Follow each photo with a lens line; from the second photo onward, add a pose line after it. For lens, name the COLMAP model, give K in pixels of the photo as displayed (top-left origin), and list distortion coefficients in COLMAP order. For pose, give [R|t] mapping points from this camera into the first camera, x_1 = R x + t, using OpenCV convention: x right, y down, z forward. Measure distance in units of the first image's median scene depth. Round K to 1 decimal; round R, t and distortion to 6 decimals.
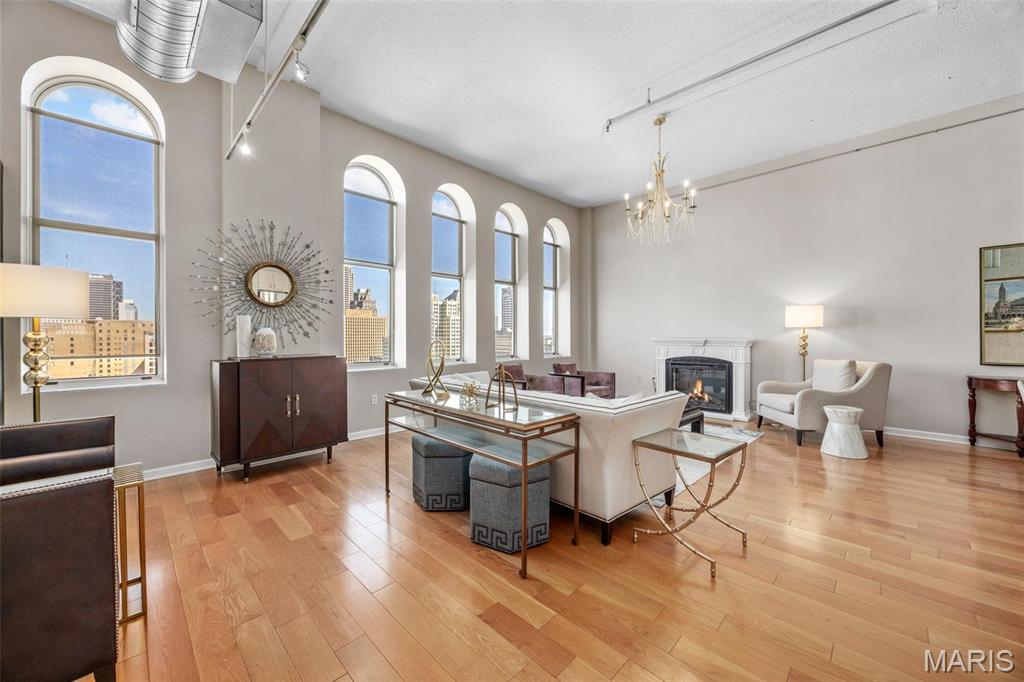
lens RADIAL K [[389.5, 0, 512.5], [0, 389.5, 335.8], [0, 0, 1]] dist [-0.005473, 0.000036]
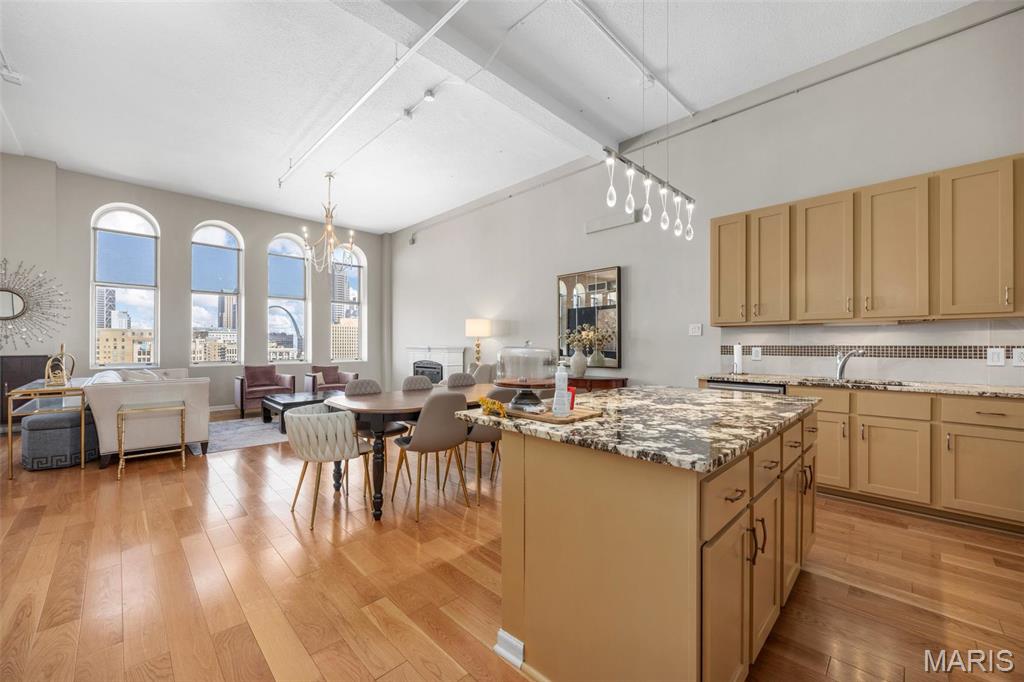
lens RADIAL K [[400.3, 0, 509.5], [0, 400.3, 345.9], [0, 0, 1]] dist [-0.001746, -0.000294]
pose [[0.999919, 0.003875, -0.012114, 0.868019], [-0.003877, 0.999992, -0.000182, 0.007579], [0.012114, 0.000229, 0.999927, -0.286242]]
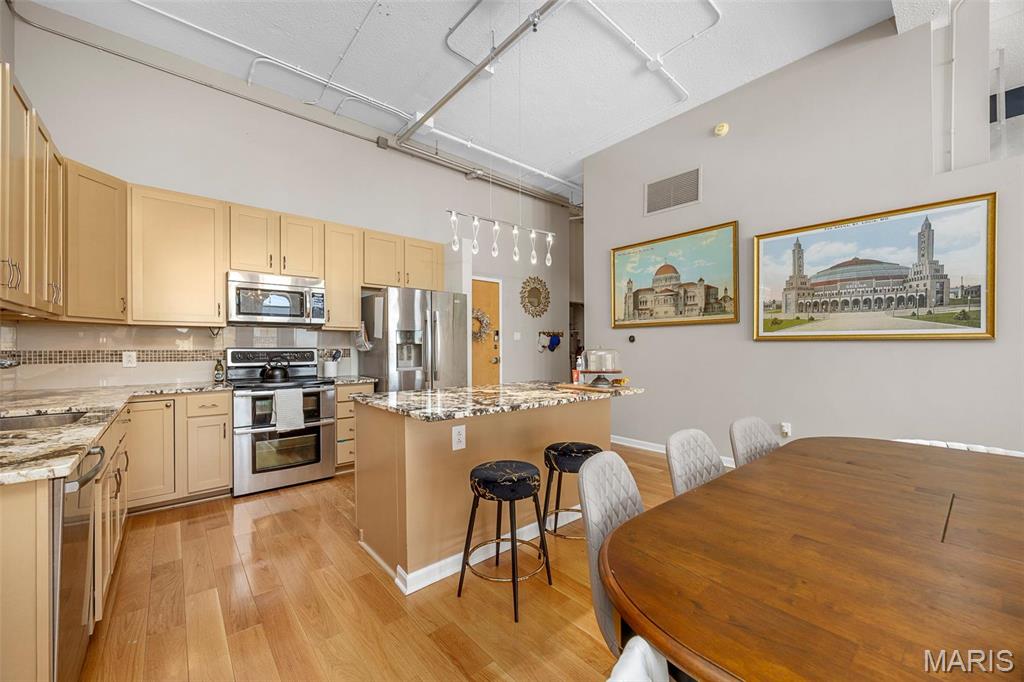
lens RADIAL K [[400.3, 0, 509.5], [0, 400.3, 345.9], [0, 0, 1]] dist [-0.001746, -0.000294]
pose [[-0.996611, 0.006690, 0.081983, 0.964605], [0.006517, 0.999976, -0.002385, 0.003921], [-0.081997, -0.001843, -0.996631, 0.629783]]
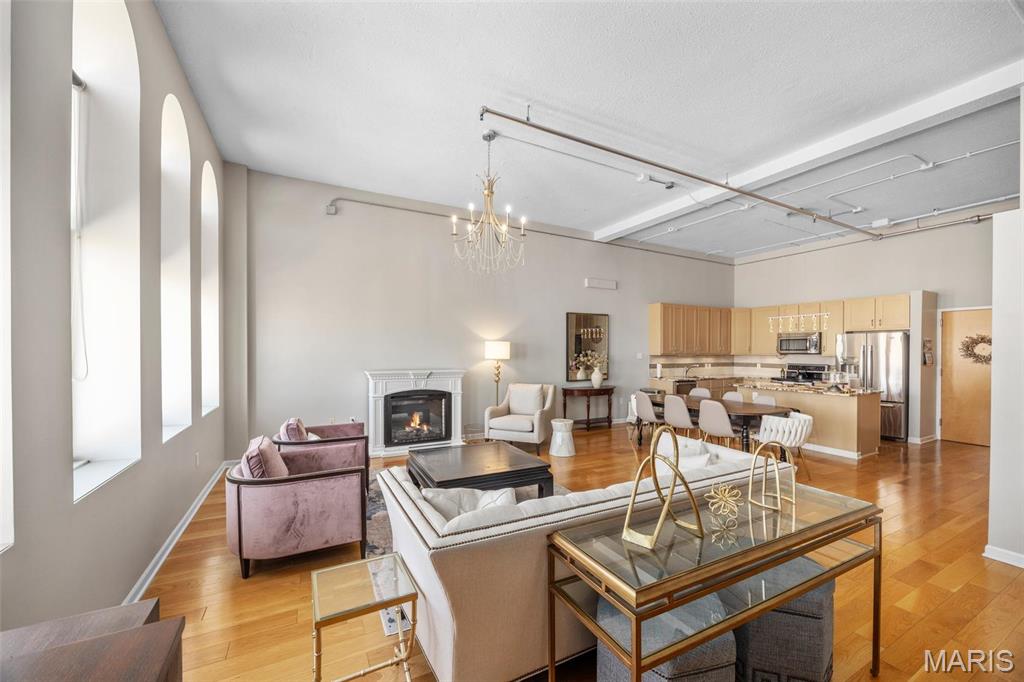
lens RADIAL K [[394.5, 0, 508.7], [0, 394.5, 354.0], [0, 0, 1]] dist [-0.003168, -0.000017]
pose [[0.305823, -0.005167, 0.952074, -0.426631], [-0.001352, 0.999982, 0.005861, -0.045432], [-0.952087, -0.003080, 0.305810, 0.586069]]
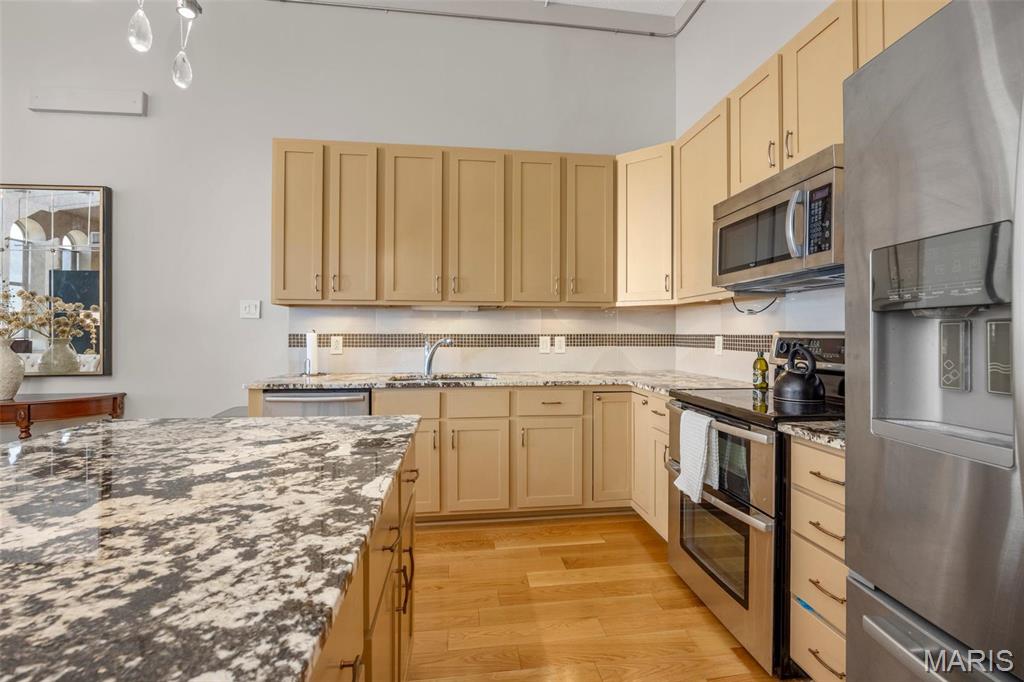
lens RADIAL K [[457.7, 0, 513.6], [0, 457.7, 327.6], [0, 0, 1]] dist [-0.011003, 0.000118]
pose [[0.622597, 0.015238, 0.782394, 0.989104], [-0.001058, 0.999826, -0.018631, 0.007700], [-0.782542, 0.010772, 0.622505, -0.101147]]
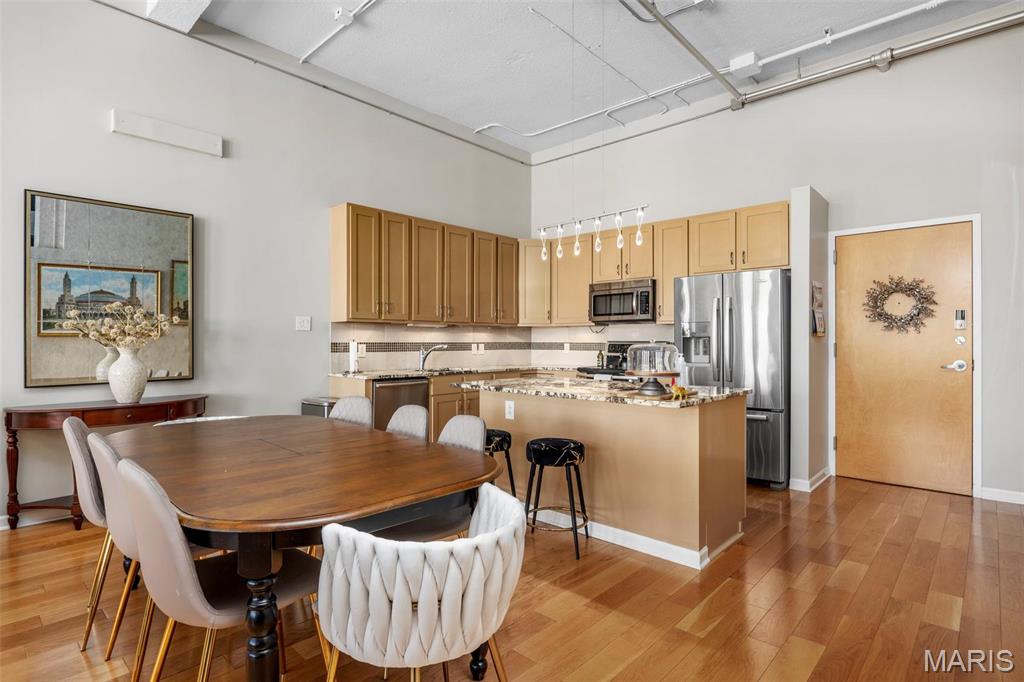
lens RADIAL K [[524.3, 0, 512.0], [0, 524.3, 341.0], [0, 0, 1]] dist [-0.011062, 0.000688]
pose [[-0.028628, 0.004319, 0.999581, 0.323822], [0.001640, 0.999990, -0.004273, 0.006686], [-0.999589, 0.001517, -0.028635, 0.228119]]
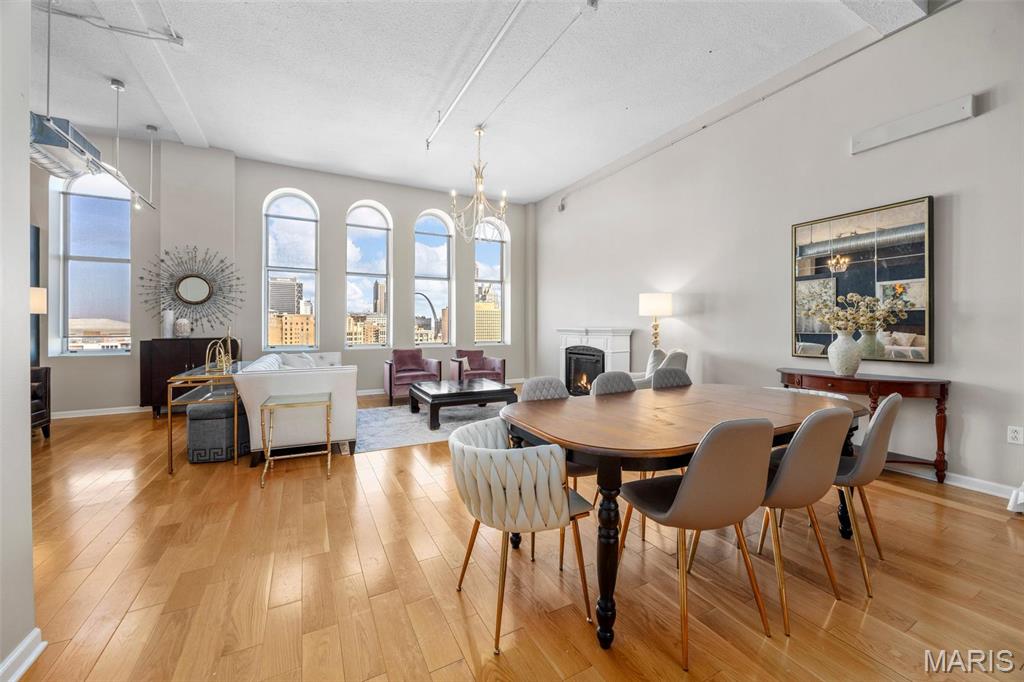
lens RADIAL K [[397.4, 0, 515.4], [0, 397.4, 327.6], [0, 0, 1]] dist [-0.004793, -0.000107]
pose [[0.955660, 0.001804, -0.294466, 0.708897], [-0.002039, 0.999998, -0.000490, 0.008154], [0.294464, 0.001068, 0.955662, -0.050380]]
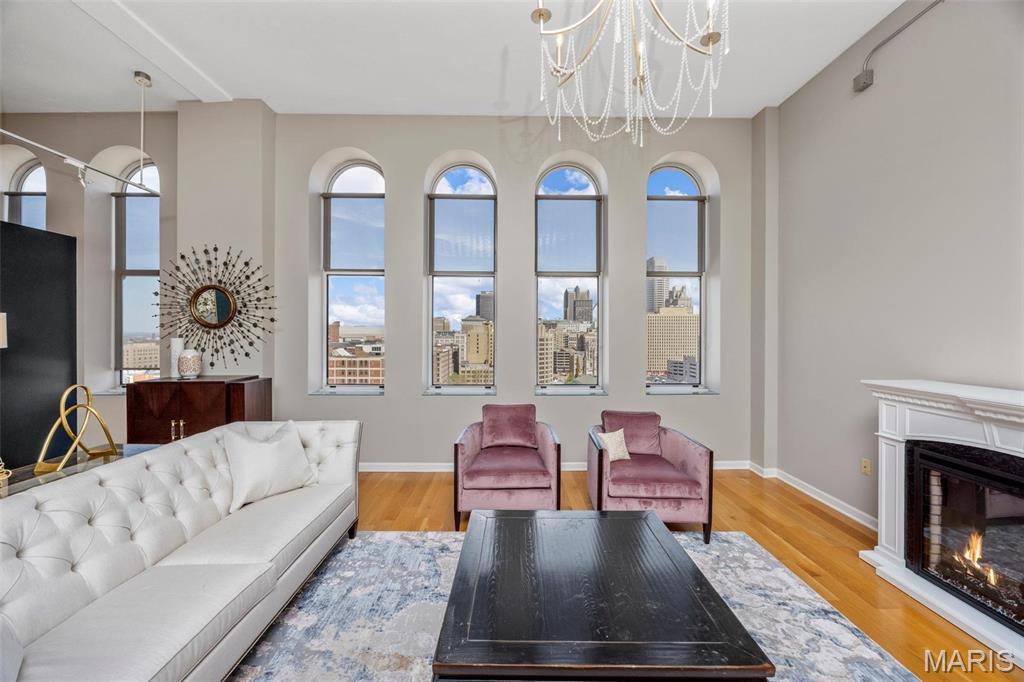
lens RADIAL K [[389.5, 0, 512.5], [0, 389.5, 335.8], [0, 0, 1]] dist [-0.005473, 0.000036]
pose [[0.715203, 0.008136, -0.698869, 0.478048], [-0.004939, 0.999966, 0.006587, -0.046796], [0.698899, -0.001259, 0.715219, 0.594138]]
